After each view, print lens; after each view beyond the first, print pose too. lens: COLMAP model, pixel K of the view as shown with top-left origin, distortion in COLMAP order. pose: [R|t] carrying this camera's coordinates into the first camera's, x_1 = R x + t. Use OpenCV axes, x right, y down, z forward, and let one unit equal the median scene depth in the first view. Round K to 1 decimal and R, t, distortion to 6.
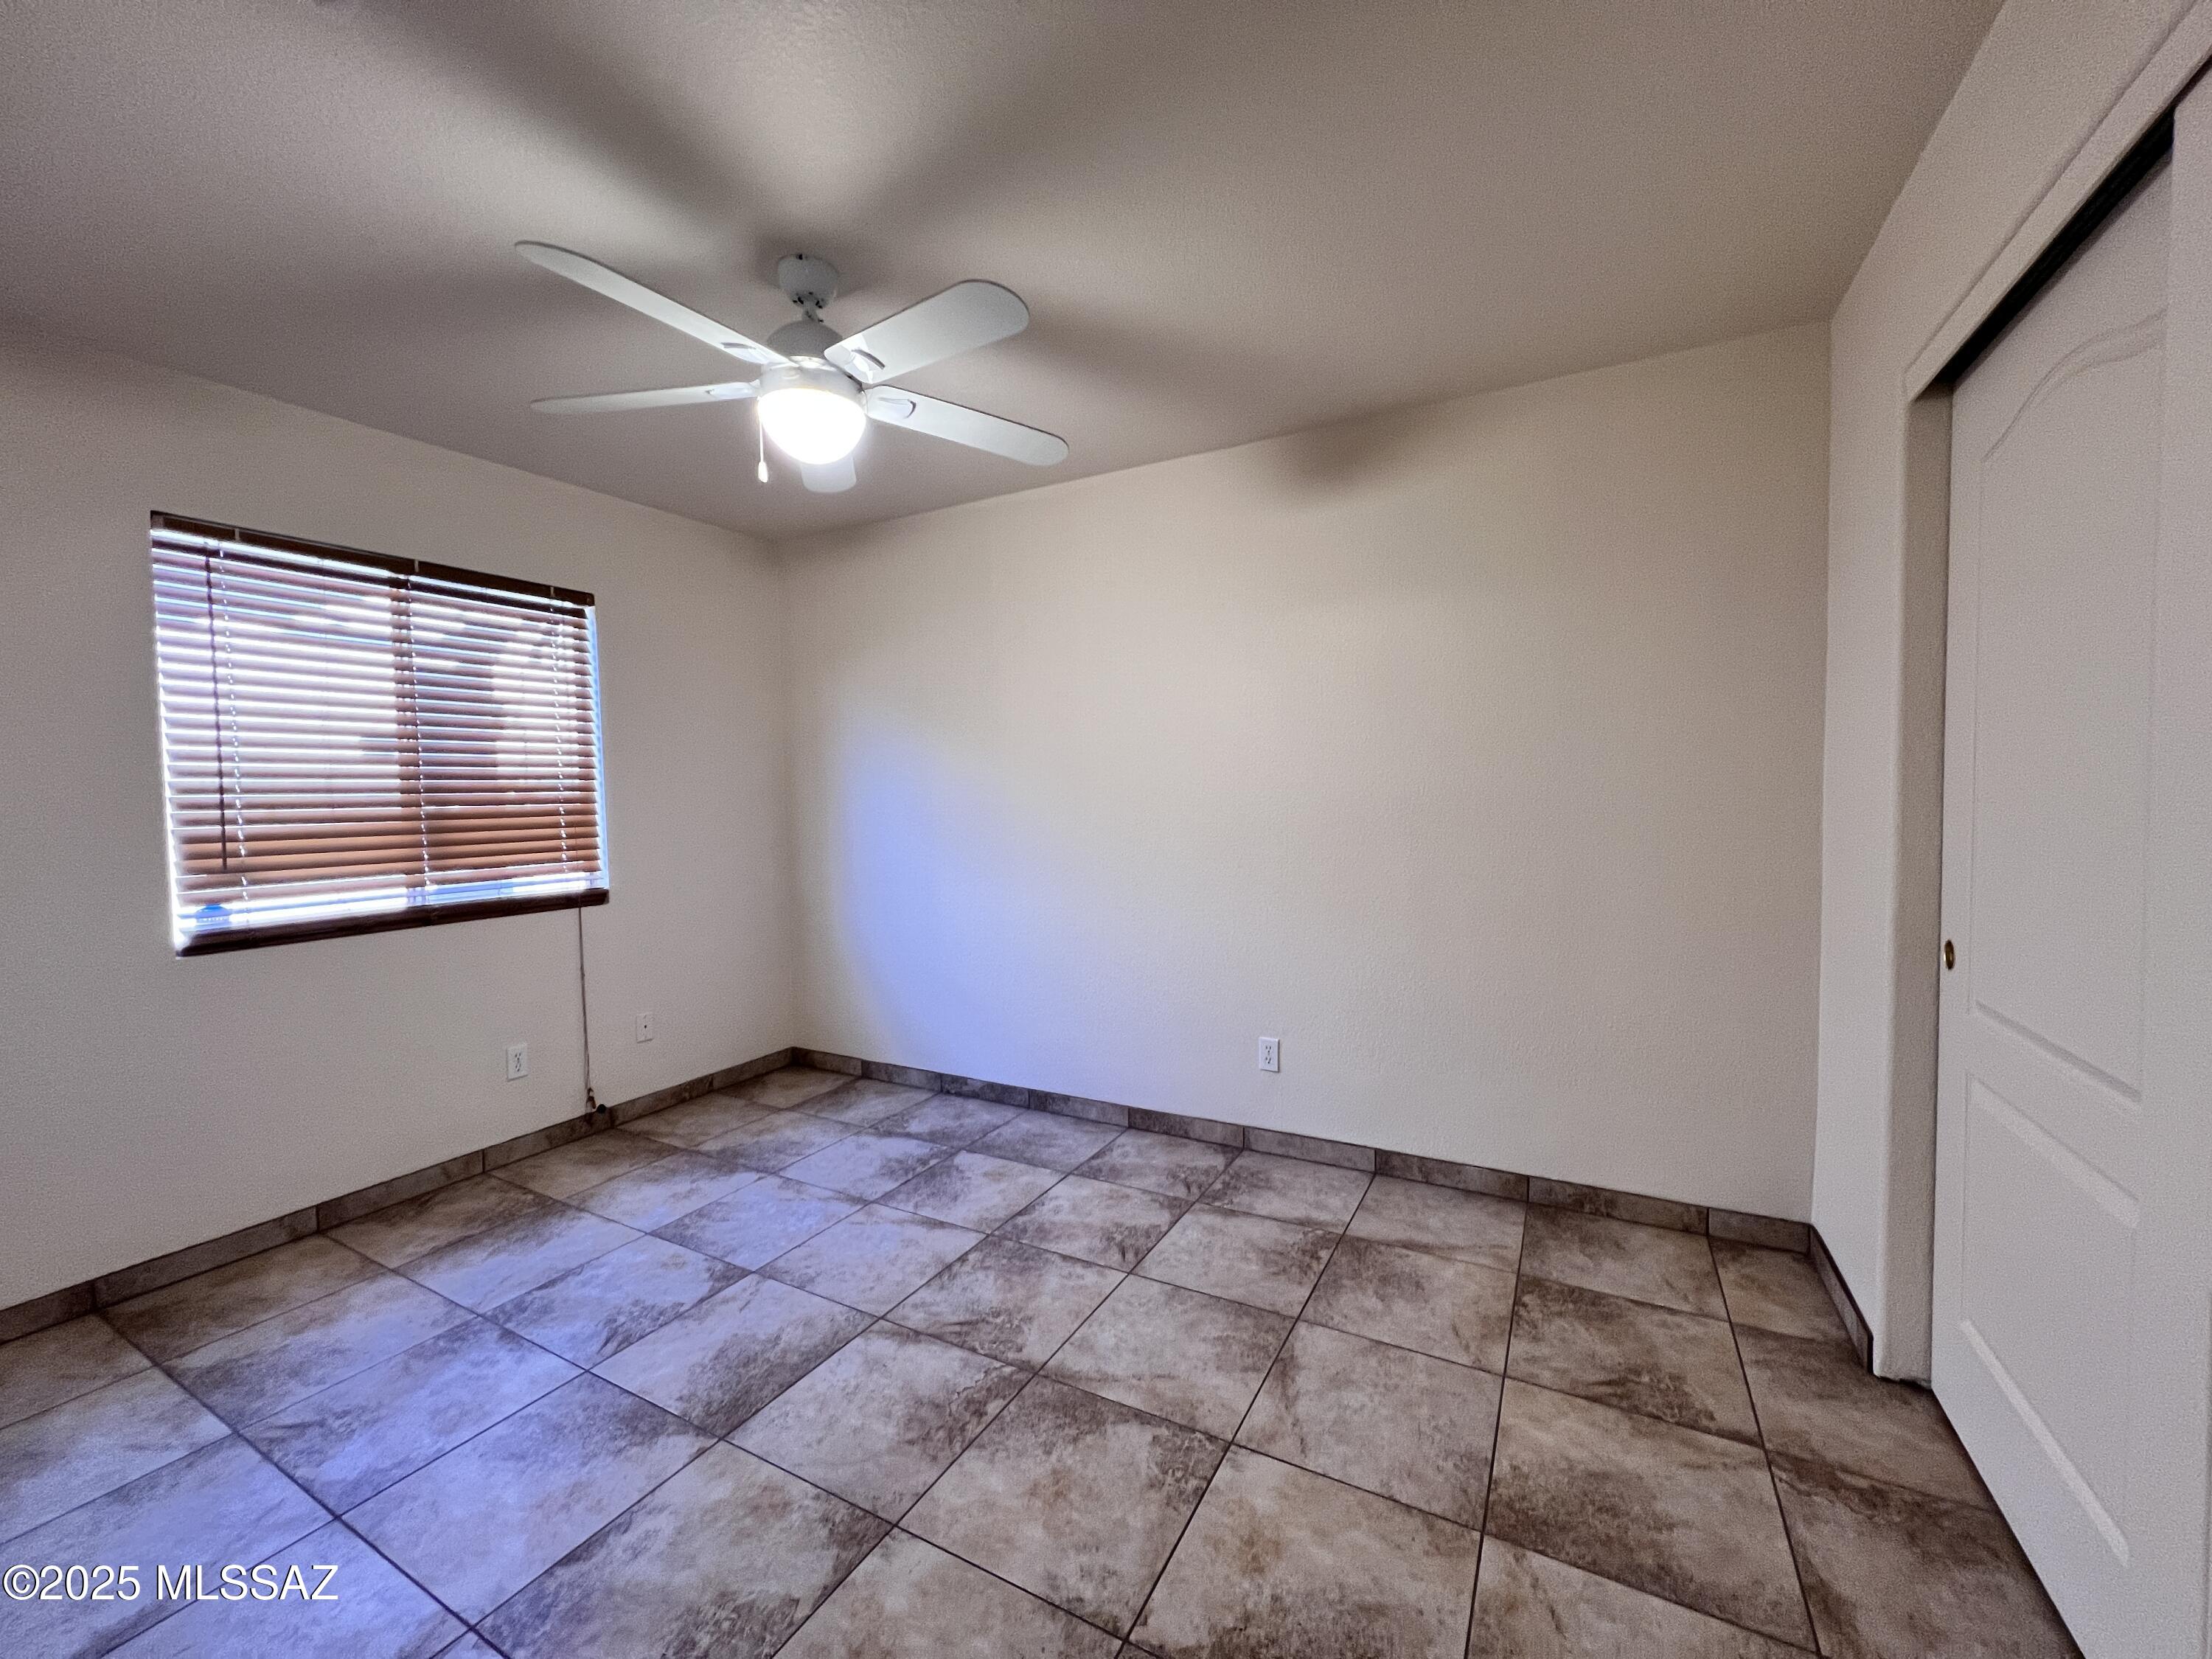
lens RADIAL K [[883.2, 0, 1102.0], [0, 883.2, 831.8], [0, 0, 1]] dist [-0.001033, -0.000324]
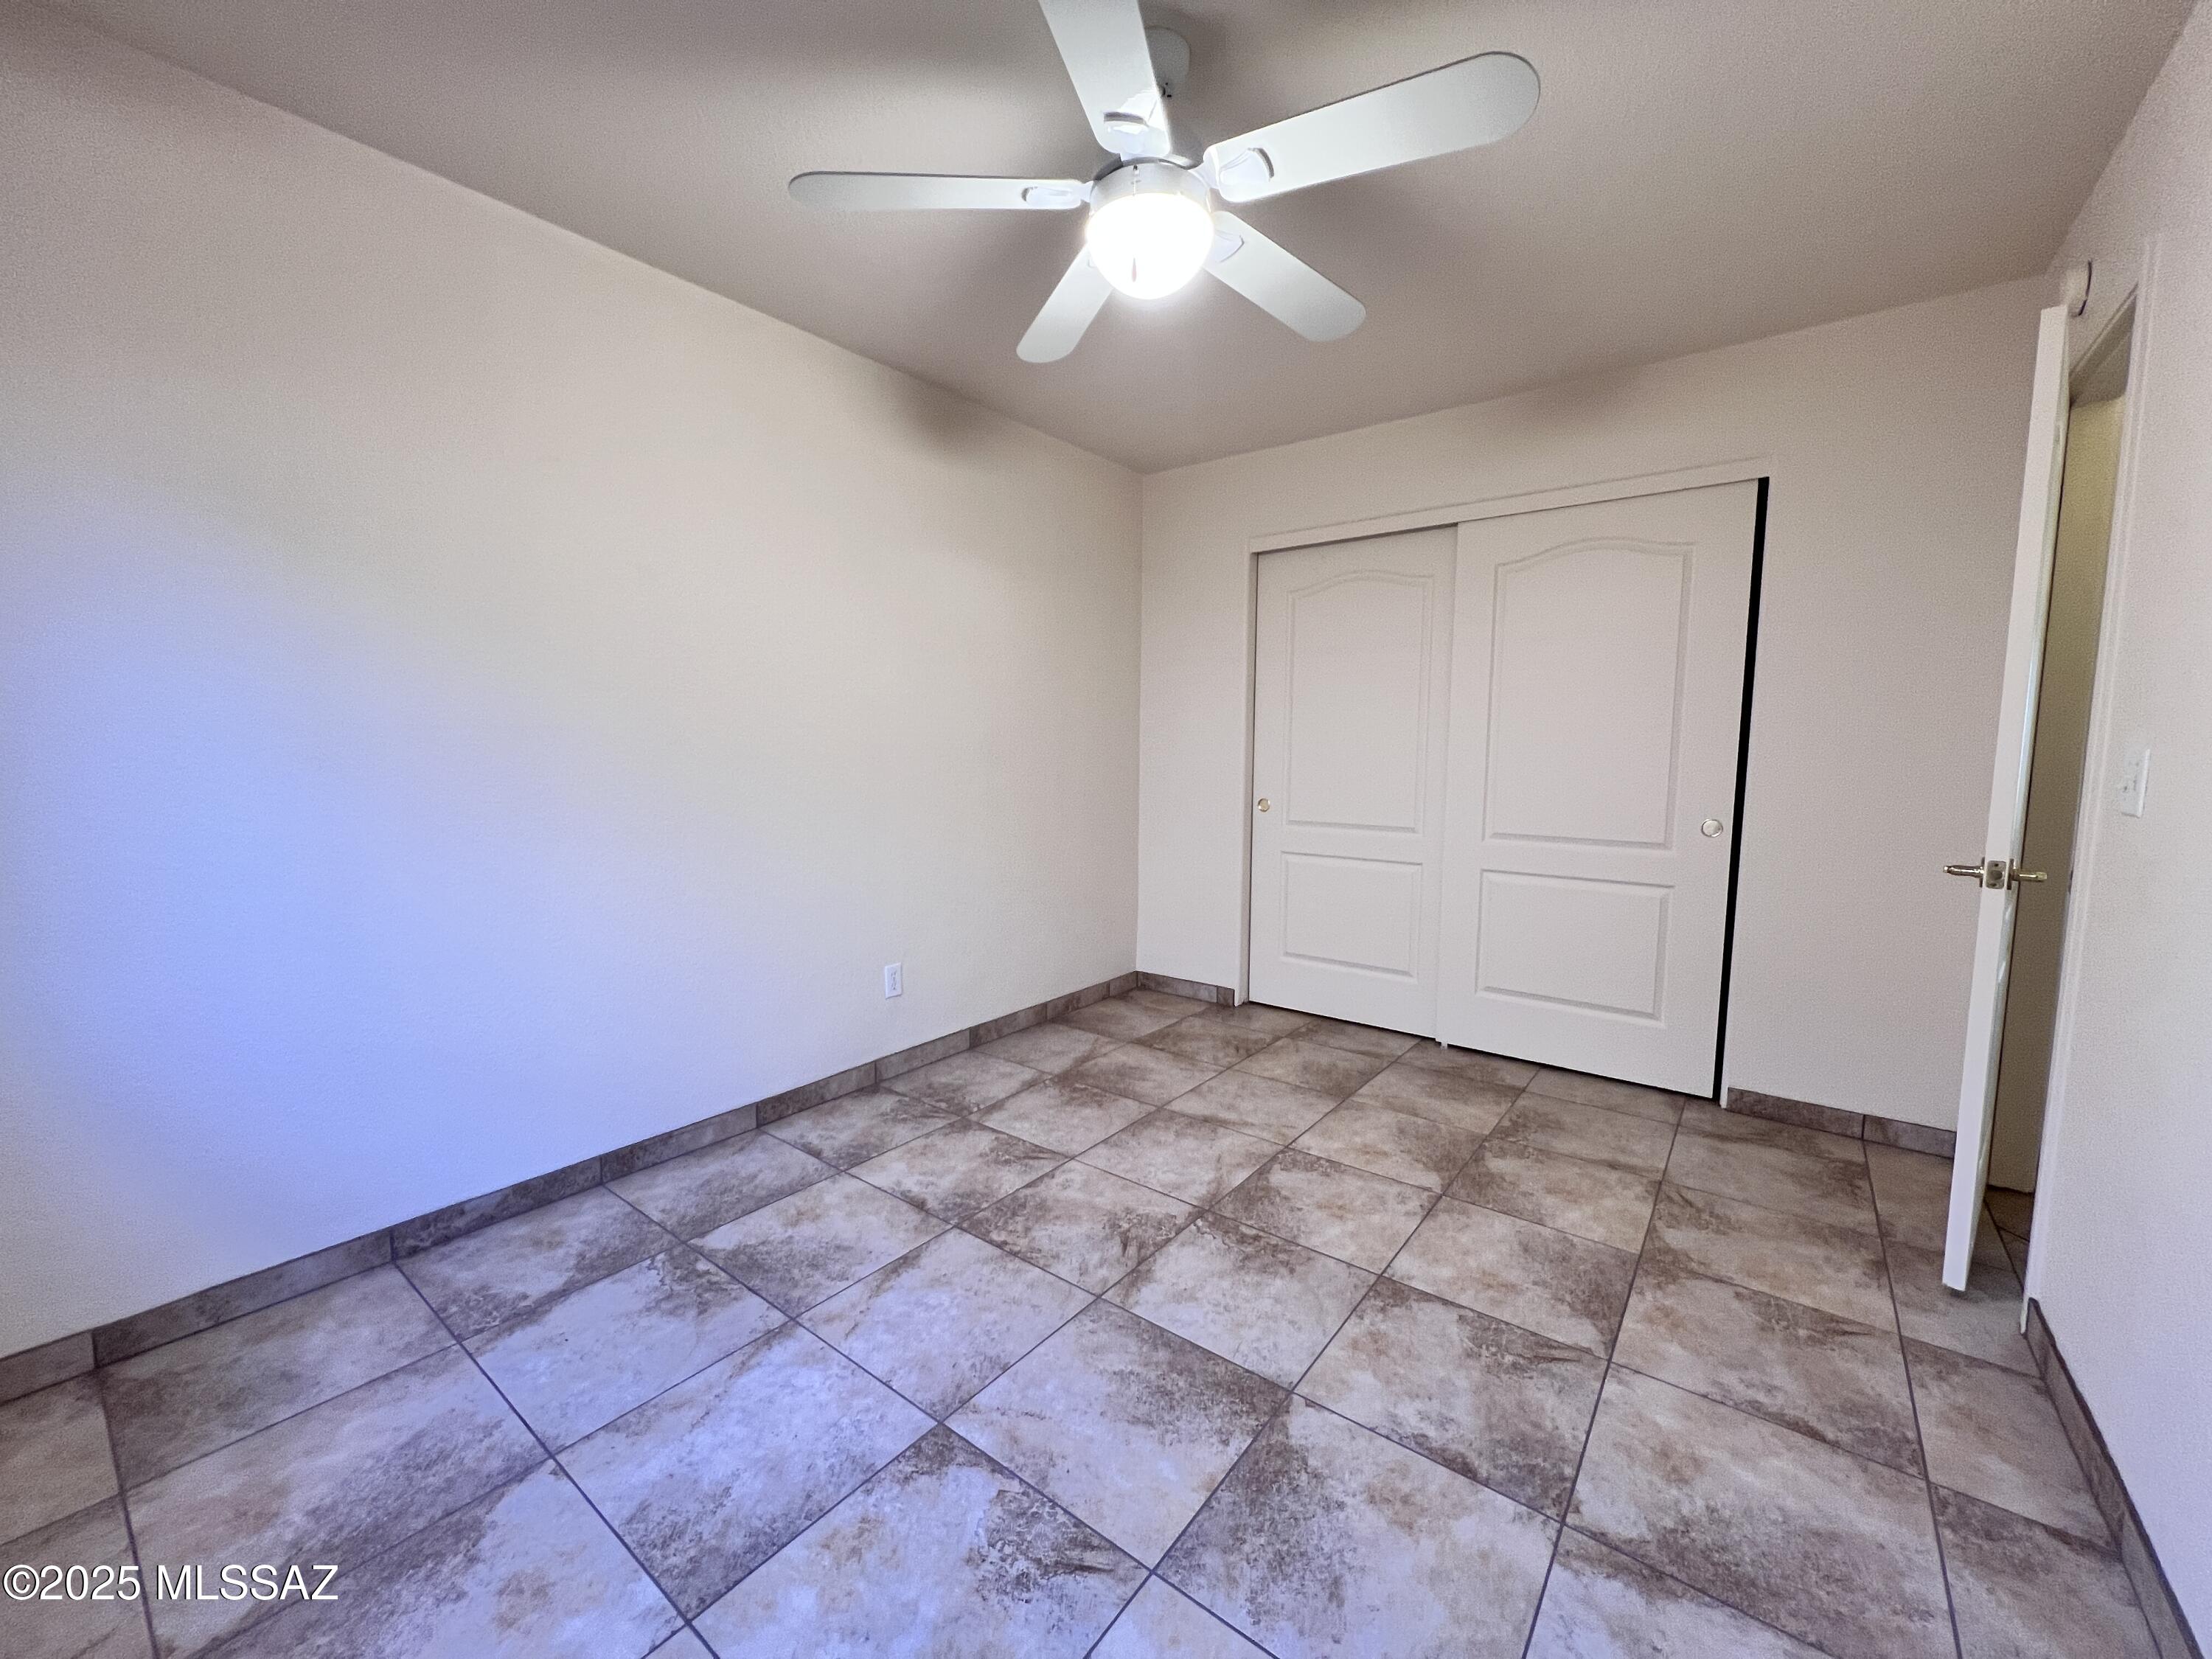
lens RADIAL K [[883.2, 0, 1102.2], [0, 883.2, 829.9], [0, 0, 1]] dist [-0.001033, -0.000324]
pose [[0.154775, -0.075720, 0.985044, -0.968428], [0.037603, 0.996788, 0.070715, 0.019412], [-0.987234, 0.026096, 0.157125, 0.754012]]
